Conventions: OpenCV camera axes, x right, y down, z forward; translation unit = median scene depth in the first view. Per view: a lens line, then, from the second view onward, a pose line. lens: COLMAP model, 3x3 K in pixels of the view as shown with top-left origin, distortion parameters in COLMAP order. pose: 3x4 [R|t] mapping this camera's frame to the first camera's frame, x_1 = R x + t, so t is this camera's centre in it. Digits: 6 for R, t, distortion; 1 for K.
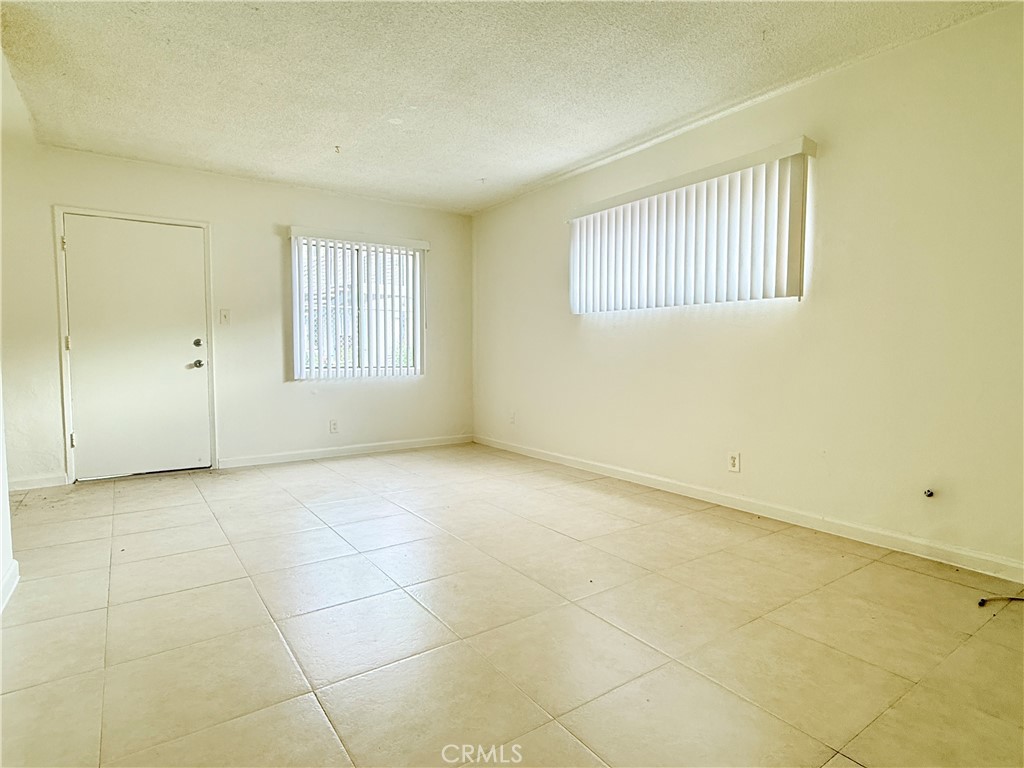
lens RADIAL K [[554.5, 0, 509.2], [0, 554.5, 382.1], [0, 0, 1]] dist [-0.002066, -0.000091]
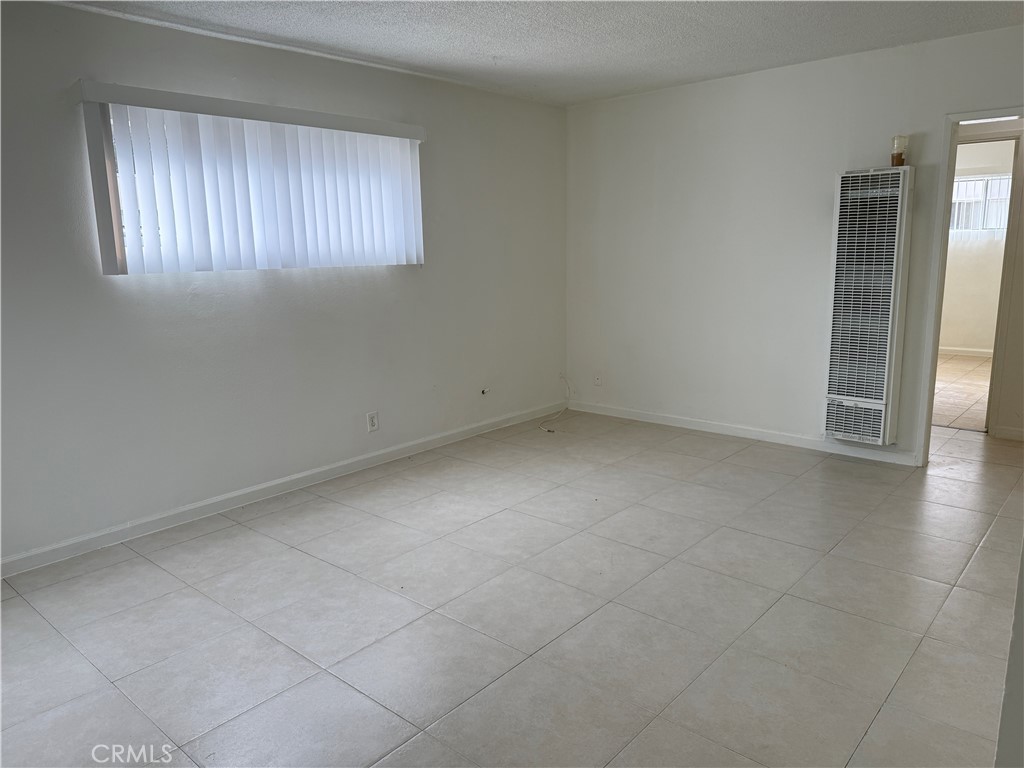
lens RADIAL K [[715.6, 0, 508.2], [0, 715.6, 385.4], [0, 0, 1]] dist [0.009176, 0.000048]
pose [[-0.223225, -0.179931, 0.958016, -0.985737], [0.087478, 0.975152, 0.203532, -0.182969], [-0.970834, 0.129239, -0.201938, 1.107714]]
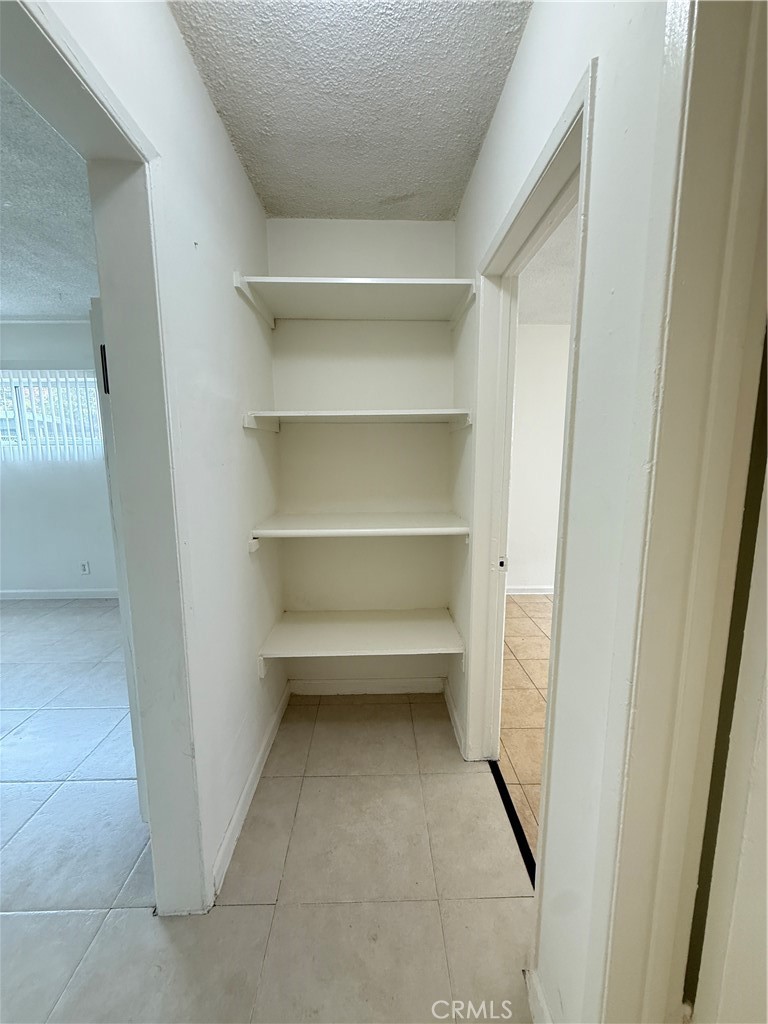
lens RADIAL K [[410.7, 0, 388.1], [0, 410.7, 510.1], [0, 0, 1]] dist [0.001329, 0.000054]
pose [[0.553396, -0.123172, 0.823761, -0.034402], [0.052815, 0.992204, 0.112878, -0.098632], [-0.831242, -0.018959, 0.555587, -0.309043]]
